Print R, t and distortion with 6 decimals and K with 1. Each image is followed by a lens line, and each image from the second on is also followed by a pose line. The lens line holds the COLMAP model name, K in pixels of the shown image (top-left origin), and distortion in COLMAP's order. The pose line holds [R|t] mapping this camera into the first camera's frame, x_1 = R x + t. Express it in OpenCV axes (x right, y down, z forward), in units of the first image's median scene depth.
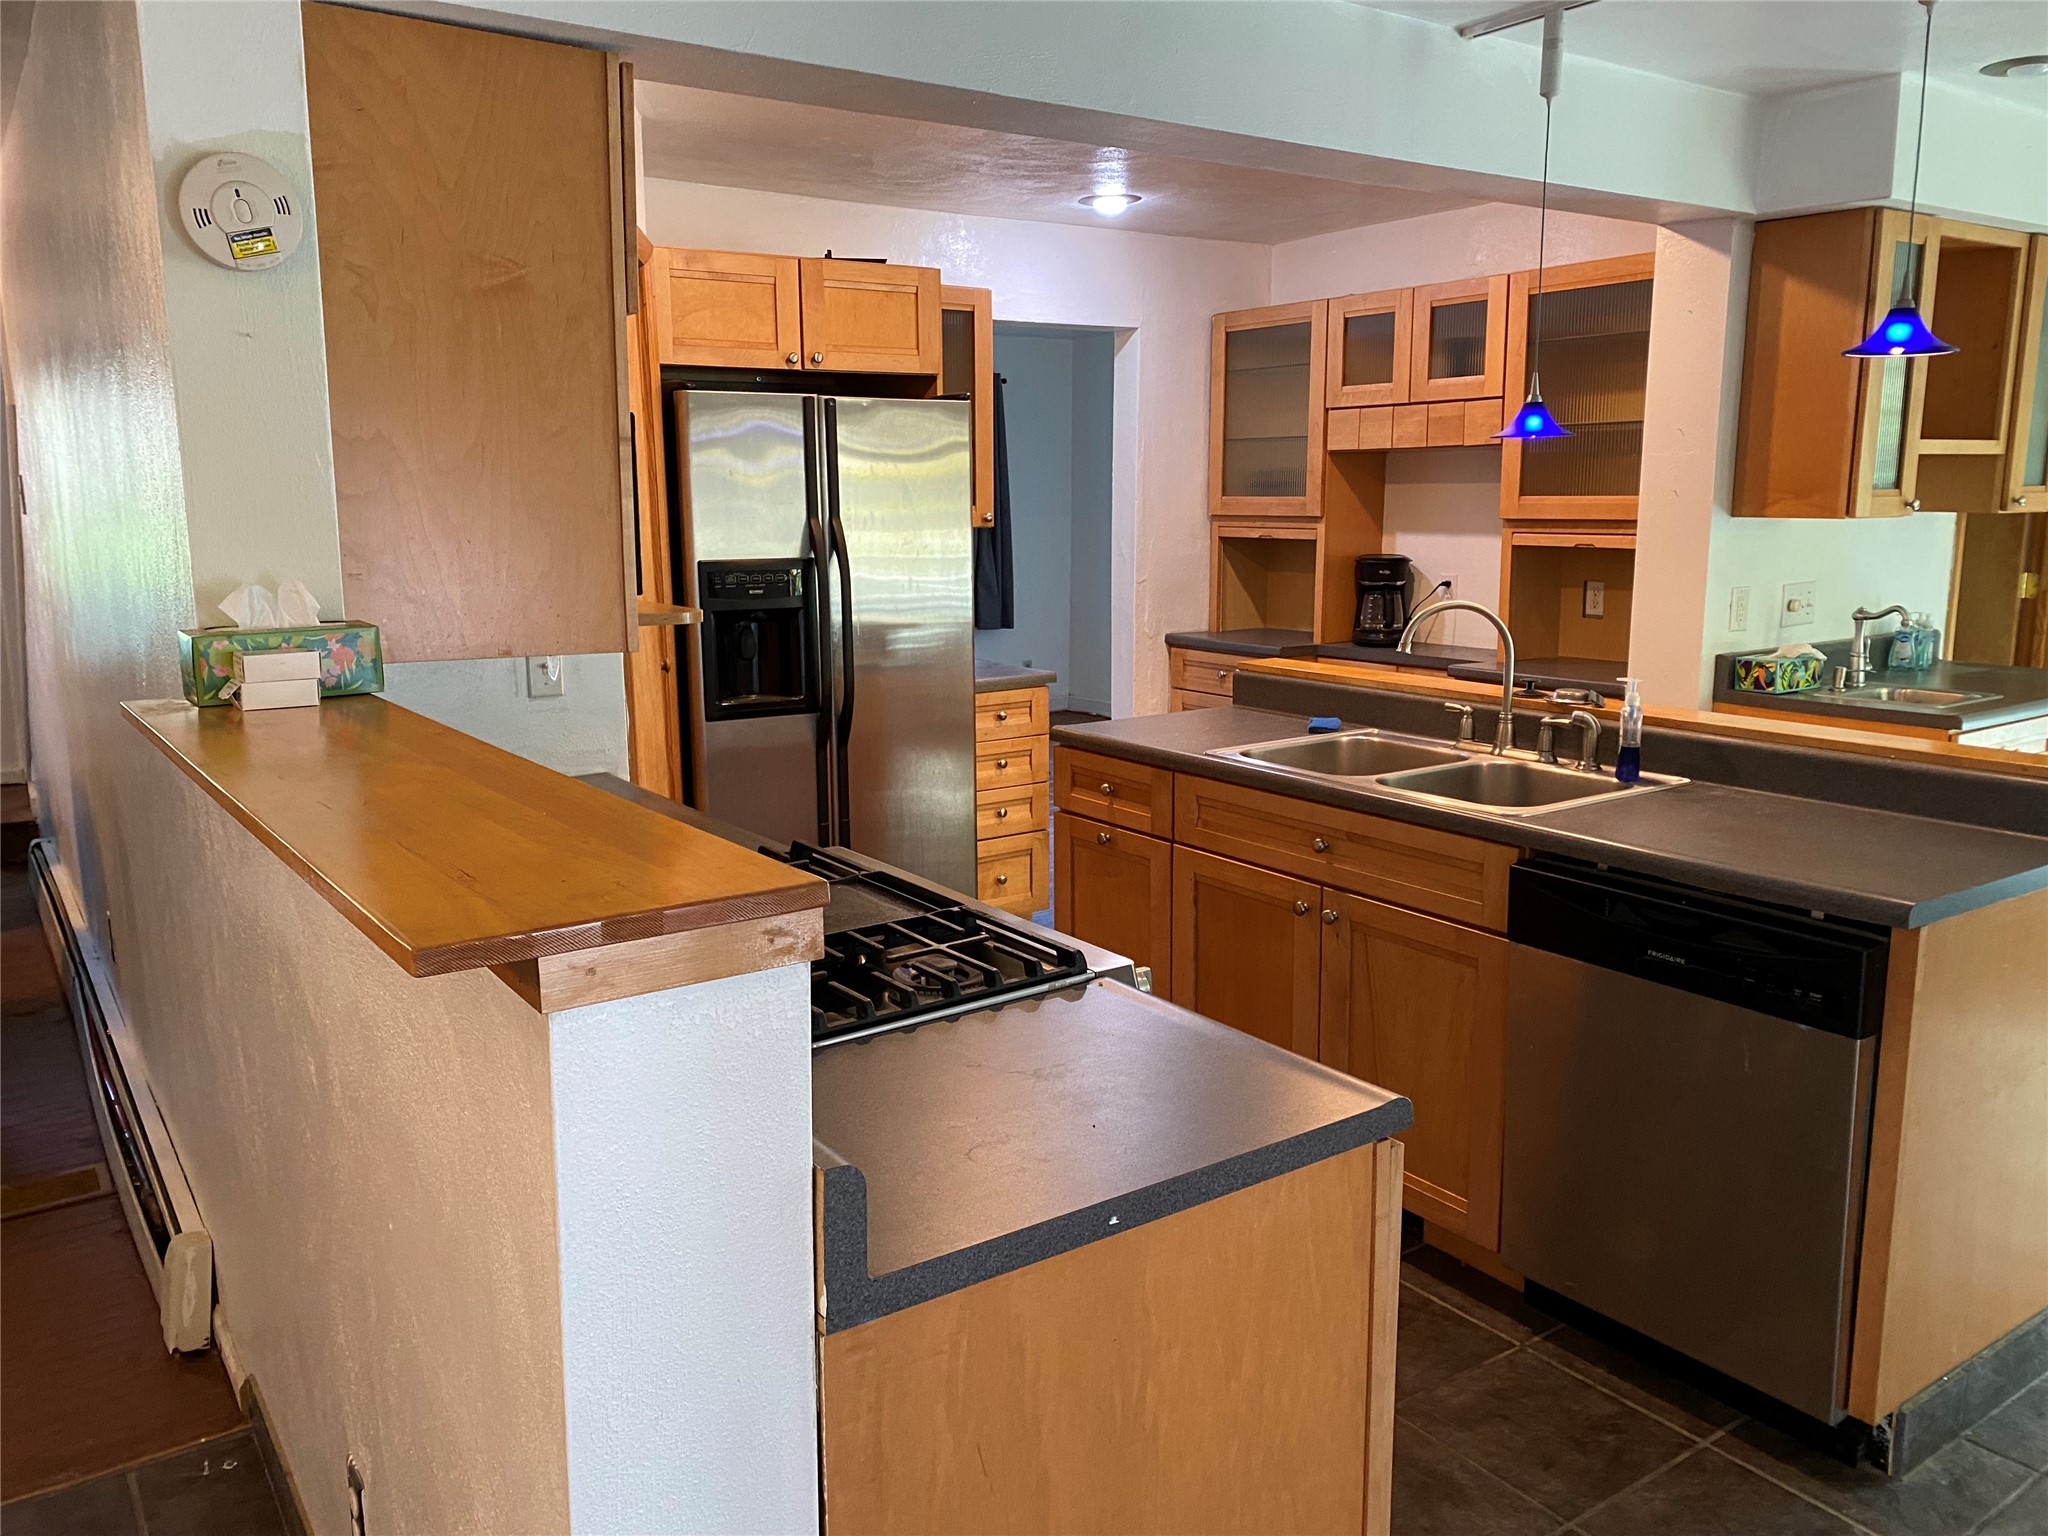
lens RADIAL K [[1536.1, 0, 1024.9], [0, 1536.1, 769.1], [0, 0, 1]] dist [0.066350, -0.076502]
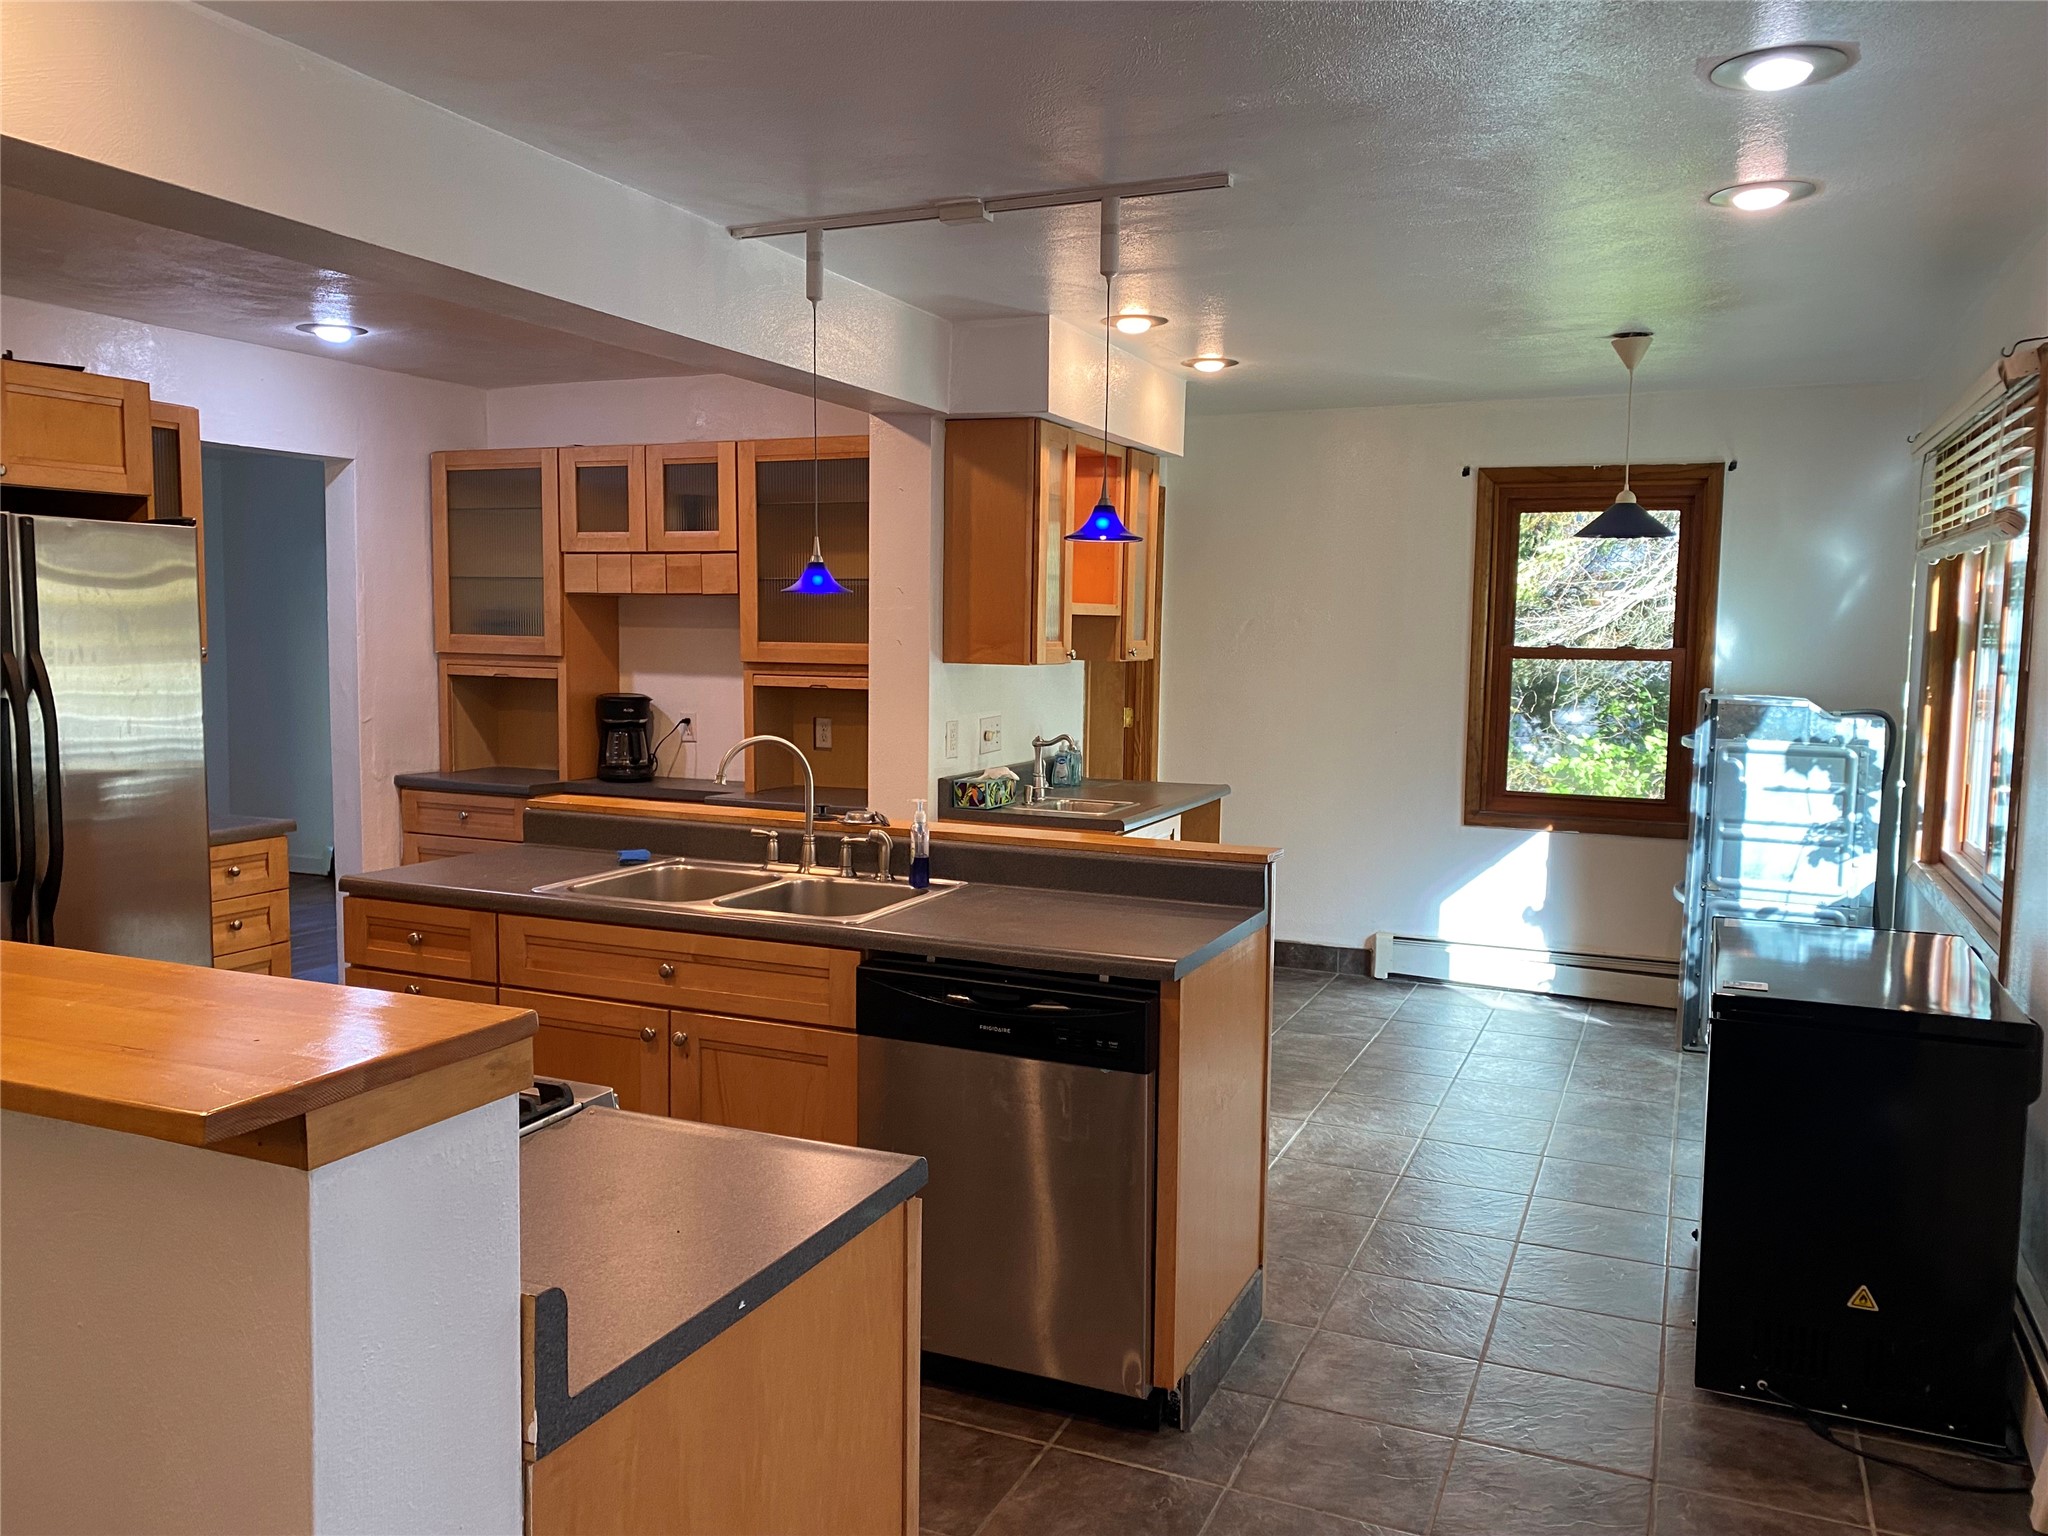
lens RADIAL K [[1536.1, 0, 1024.9], [0, 1536.1, 769.1], [0, 0, 1]] dist [0.066350, -0.076502]
pose [[0.853636, -0.030288, 0.519988, -0.101799], [0.075803, 0.994903, -0.066491, 0.001403], [-0.515324, 0.096175, 0.851582, -0.021484]]
